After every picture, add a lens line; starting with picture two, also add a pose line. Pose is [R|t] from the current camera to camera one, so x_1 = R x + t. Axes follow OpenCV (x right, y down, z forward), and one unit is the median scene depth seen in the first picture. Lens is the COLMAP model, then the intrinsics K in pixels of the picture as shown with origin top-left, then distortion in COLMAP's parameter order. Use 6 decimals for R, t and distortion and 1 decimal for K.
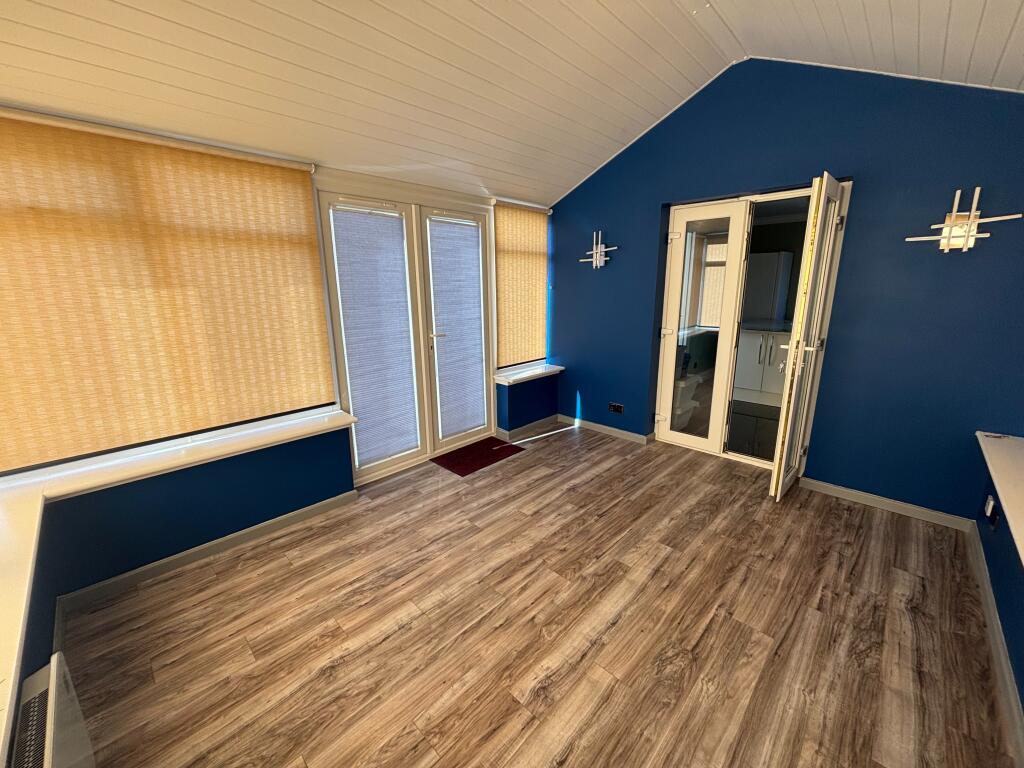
lens RADIAL K [[410.9, 0, 500.8], [0, 410.9, 383.3], [0, 0, 1]] dist [0.009187, 0.000248]
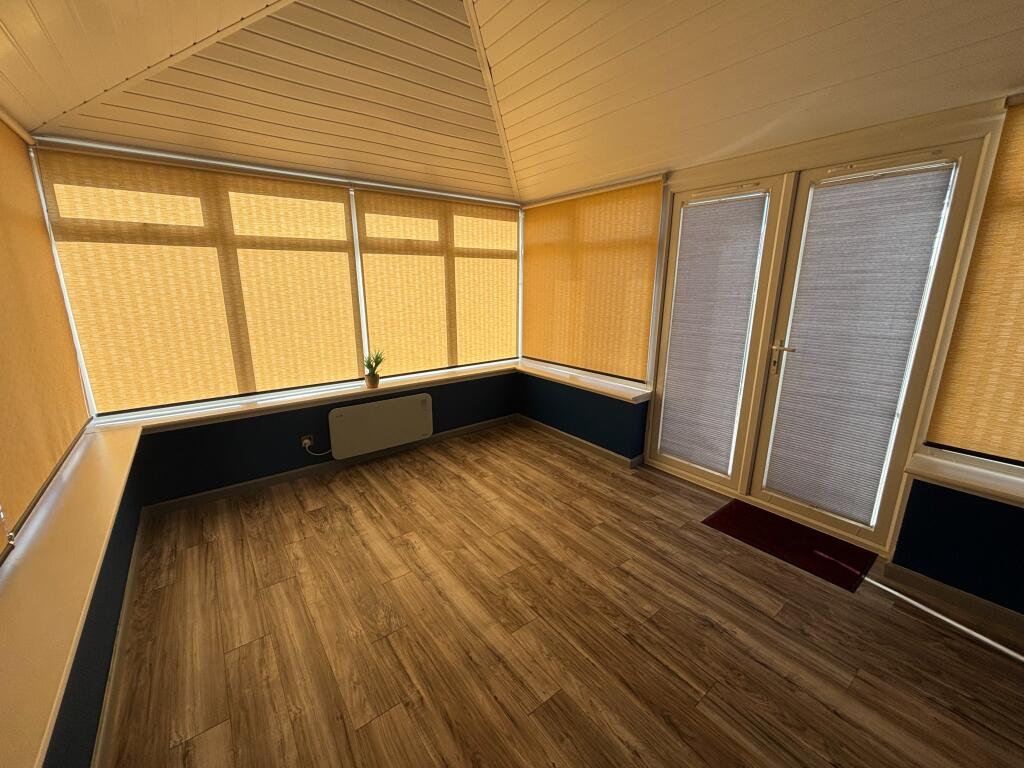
lens RADIAL K [[410.9, 0, 506.9], [0, 410.9, 379.5], [0, 0, 1]] dist [0.009187, 0.000248]
pose [[-0.134790, 0.241749, -0.960931, 0.840539], [-0.232453, 0.935003, 0.267833, -0.198875], [0.963222, 0.259473, -0.069834, 0.799920]]
